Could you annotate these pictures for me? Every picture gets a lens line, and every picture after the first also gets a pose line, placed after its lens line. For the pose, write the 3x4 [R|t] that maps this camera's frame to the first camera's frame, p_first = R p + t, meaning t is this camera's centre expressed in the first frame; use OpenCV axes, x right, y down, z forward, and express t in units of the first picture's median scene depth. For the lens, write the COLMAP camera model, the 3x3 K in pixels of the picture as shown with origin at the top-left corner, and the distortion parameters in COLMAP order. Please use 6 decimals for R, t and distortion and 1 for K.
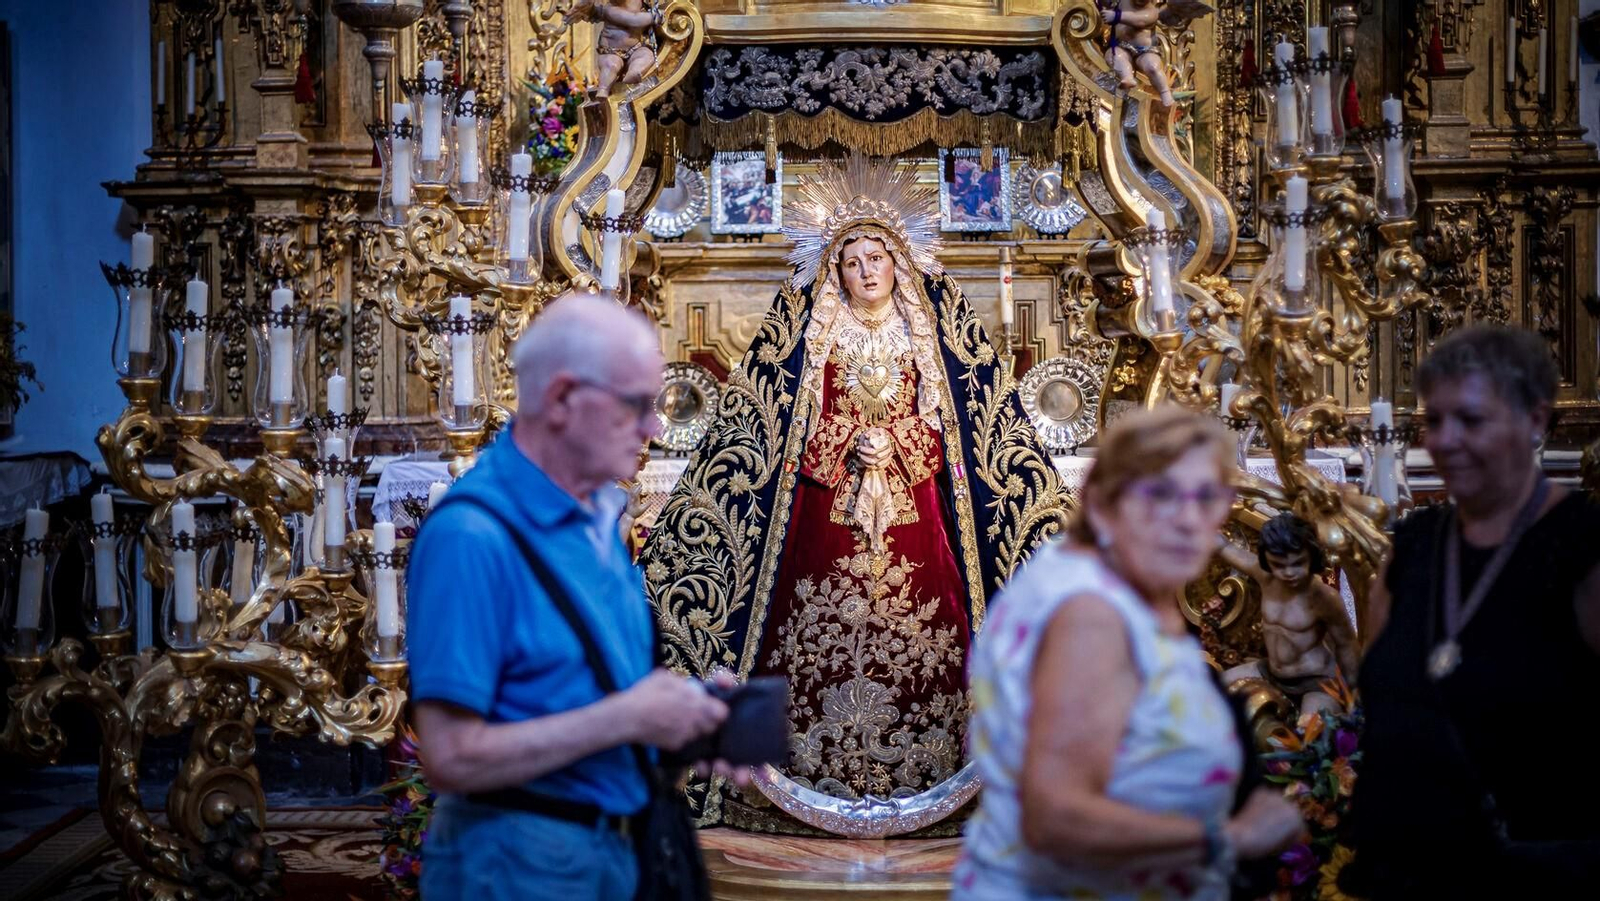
lens RADIAL K [[2911.5, 0, 799.2], [0, 2911.5, 452.0], [0, 0, 1]] dist [0.004222, 0.000000]
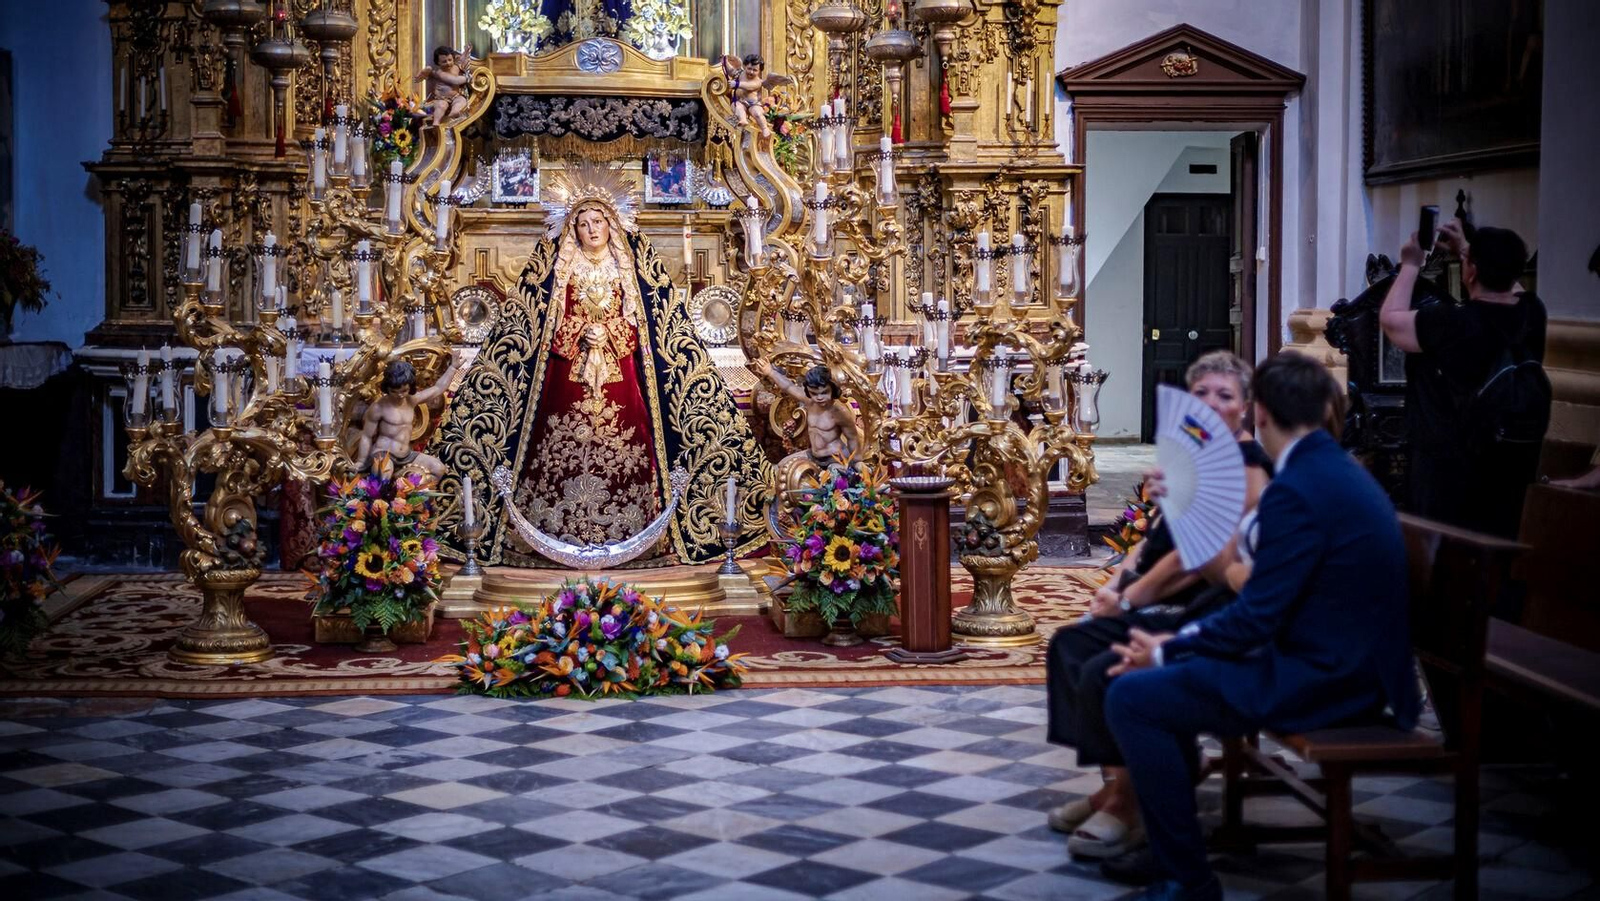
lens RADIAL K [[2911.5, 0, 848.7], [0, 2911.5, 415.2], [0, 0, 1]] dist [0.004222, 0.000000]
pose [[0.994648, 0.007016, 0.103079, -0.001799], [-0.007300, 0.999971, 0.002387, 0.039038], [-0.103059, -0.003127, 0.994670, -0.669358]]
